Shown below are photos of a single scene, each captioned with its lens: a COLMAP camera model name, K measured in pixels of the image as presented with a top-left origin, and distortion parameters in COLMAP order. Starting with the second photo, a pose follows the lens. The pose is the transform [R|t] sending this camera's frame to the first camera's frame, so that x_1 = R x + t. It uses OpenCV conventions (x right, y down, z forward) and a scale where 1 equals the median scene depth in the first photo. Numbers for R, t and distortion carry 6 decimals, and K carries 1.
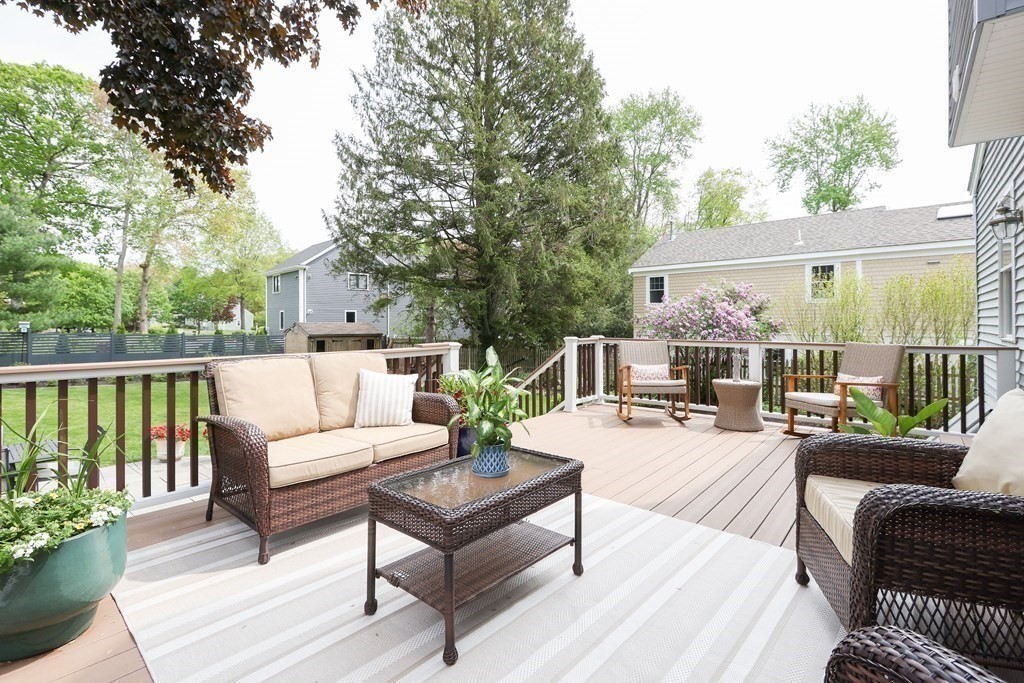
lens RADIAL K [[476.1, 0, 508.0], [0, 476.1, 329.0], [0, 0, 1]] dist [-0.015337, 0.001983]
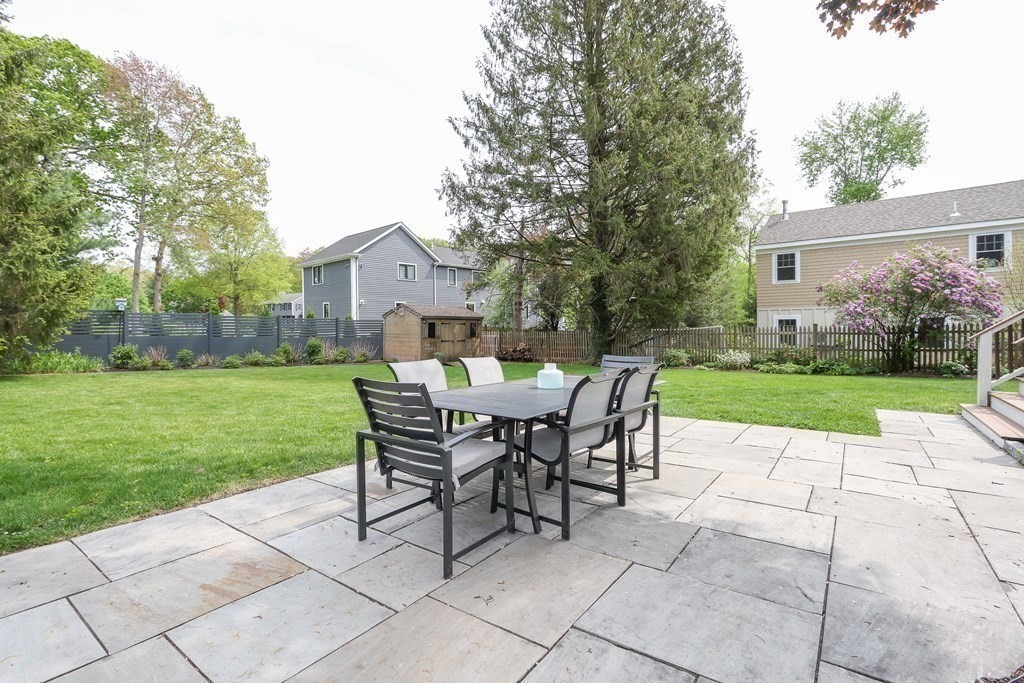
lens RADIAL K [[476.1, 0, 516.4], [0, 476.1, 325.8], [0, 0, 1]] dist [-0.015337, 0.001983]
pose [[0.997914, -0.007618, 0.064114, -0.319702], [0.008580, 0.999855, -0.014743, 0.051250], [-0.063992, 0.015262, 0.997834, 0.057770]]
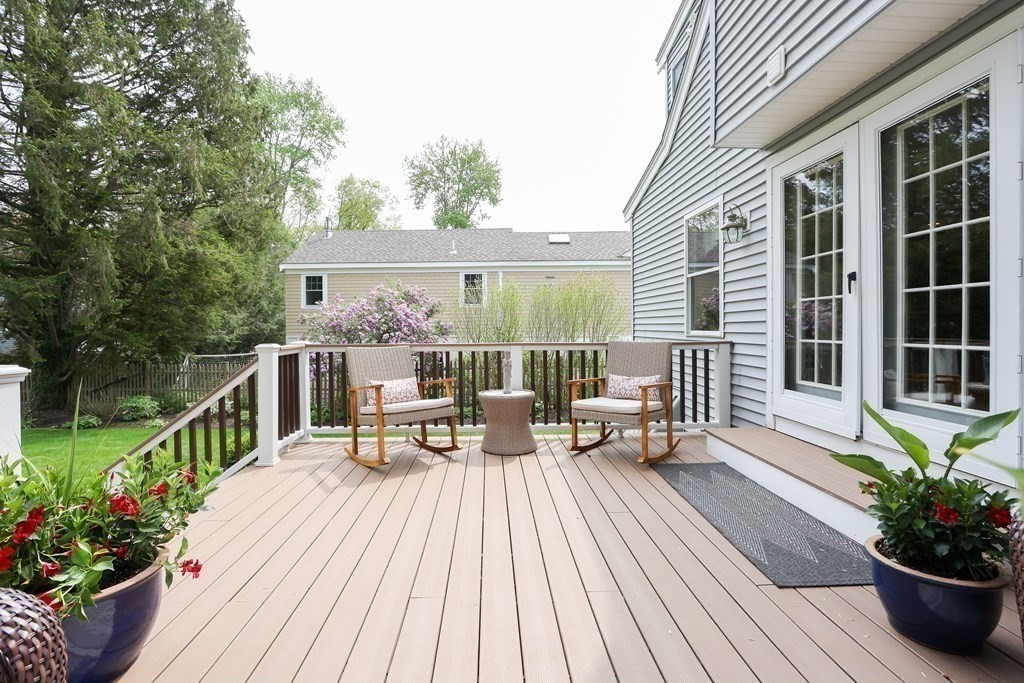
lens RADIAL K [[476.1, 0, 517.2], [0, 476.1, 333.0], [0, 0, 1]] dist [-0.015337, 0.001983]
pose [[0.734982, -0.012294, 0.677975, -0.012496], [0.014756, 0.999889, 0.002135, 0.001628], [-0.677926, 0.008435, 0.735082, 0.089296]]
